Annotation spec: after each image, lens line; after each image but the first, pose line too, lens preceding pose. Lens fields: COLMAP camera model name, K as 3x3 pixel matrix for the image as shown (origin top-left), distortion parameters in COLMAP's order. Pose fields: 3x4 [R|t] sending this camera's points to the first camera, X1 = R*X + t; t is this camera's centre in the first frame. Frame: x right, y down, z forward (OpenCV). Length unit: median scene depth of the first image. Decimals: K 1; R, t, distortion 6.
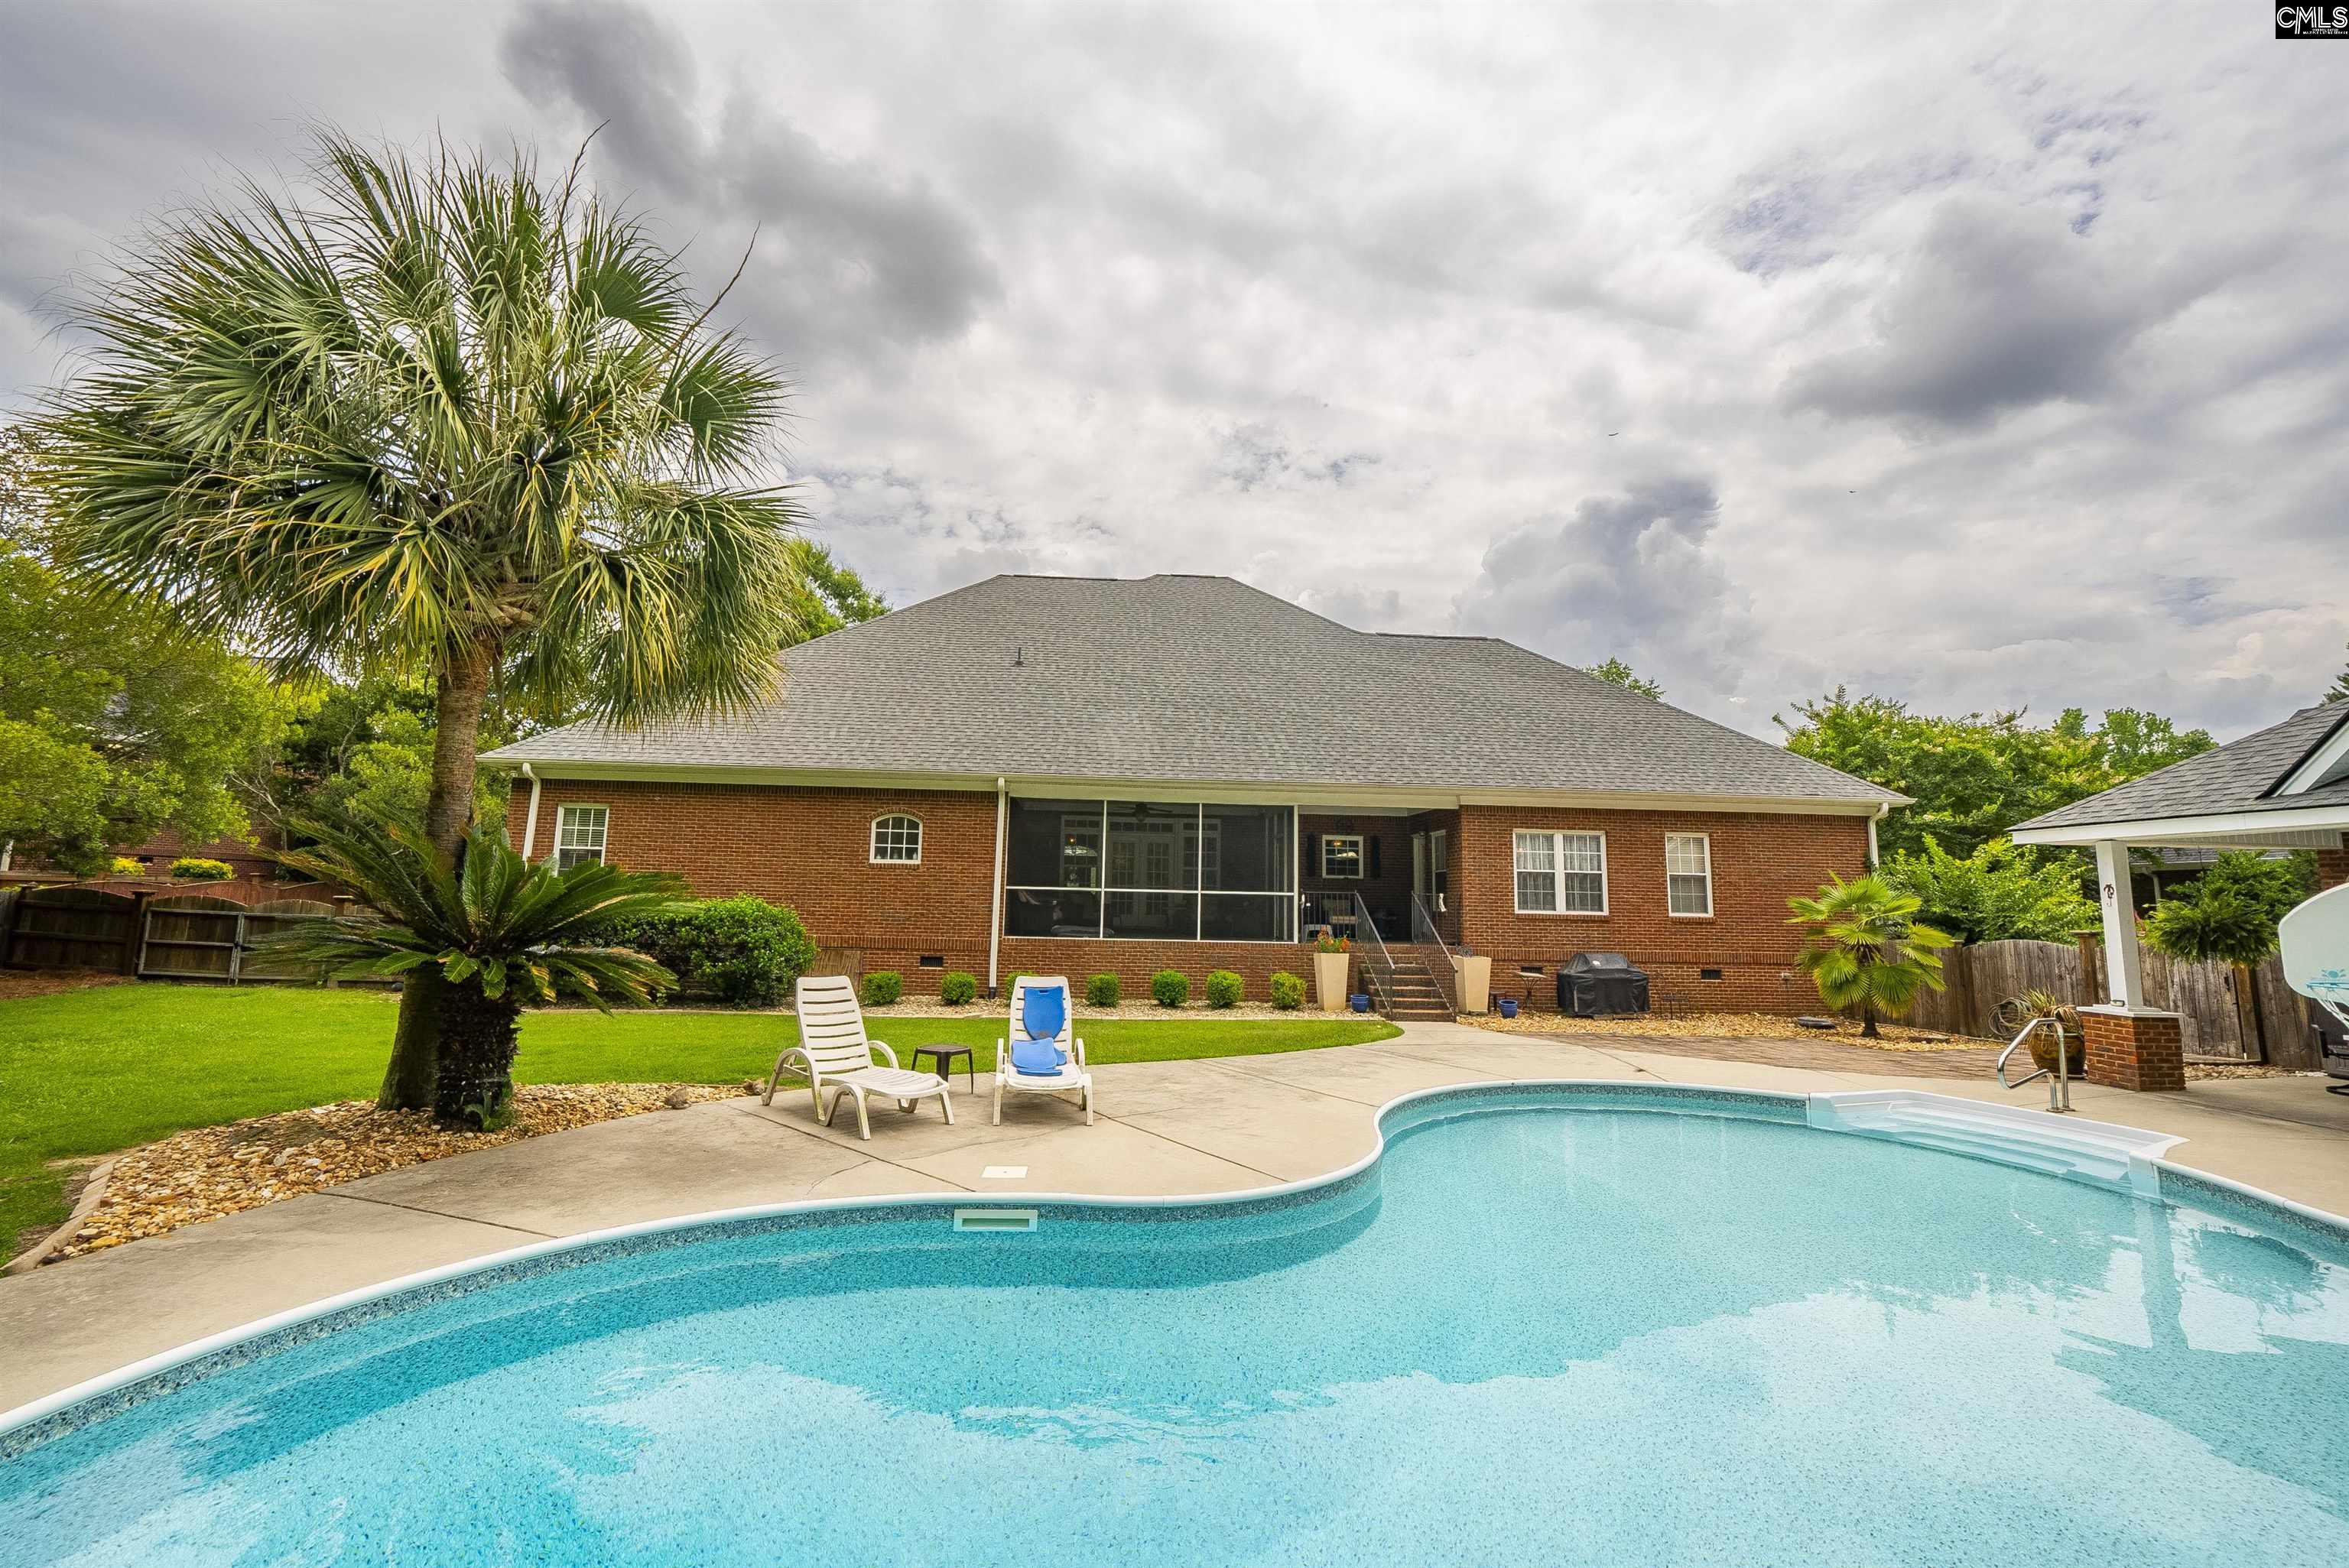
lens RADIAL K [[922.1, 0, 1174.5], [0, 922.1, 784.0], [0, 0, 1]] dist [-0.010638, 0.000317]
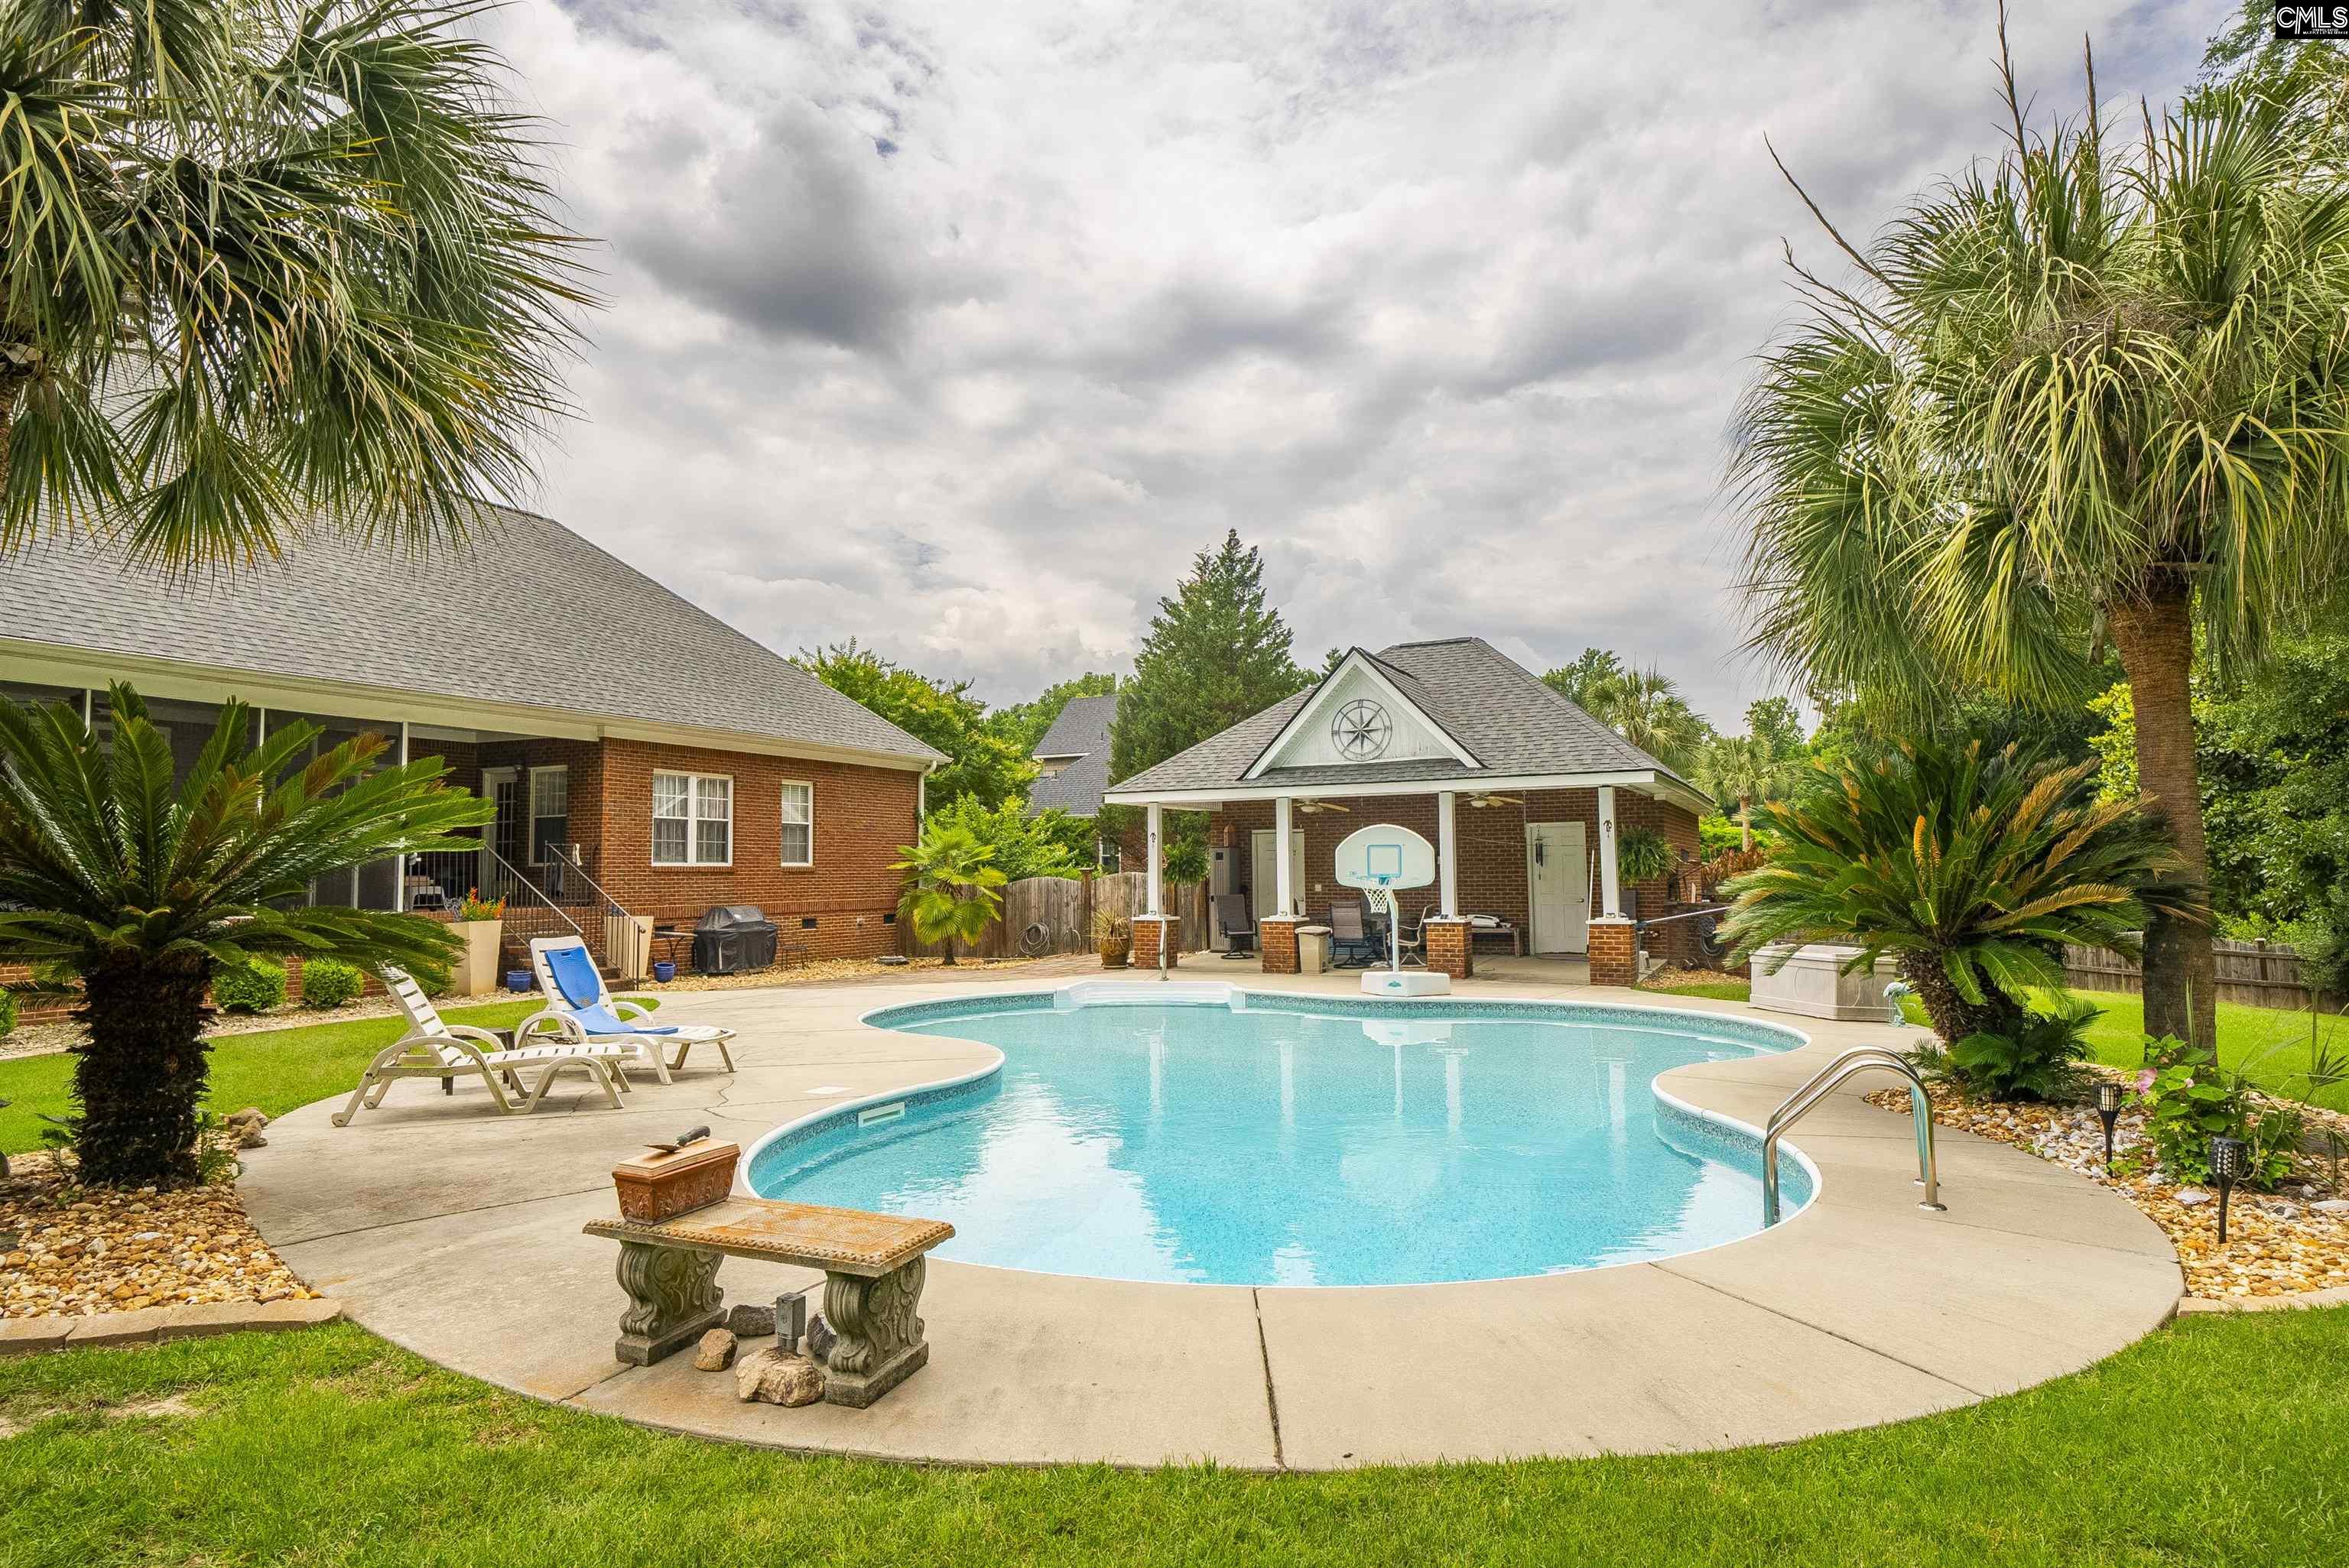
lens RADIAL K [[1321.2, 0, 1174.5], [0, 1321.2, 784.0], [0, 0, 1]] dist [0.030540, -0.000032]
pose [[0.484962, 0.035395, 0.873819, -0.481765], [-0.094040, 0.995498, 0.011867, 0.002504], [-0.869465, -0.087929, 0.486107, -0.028877]]
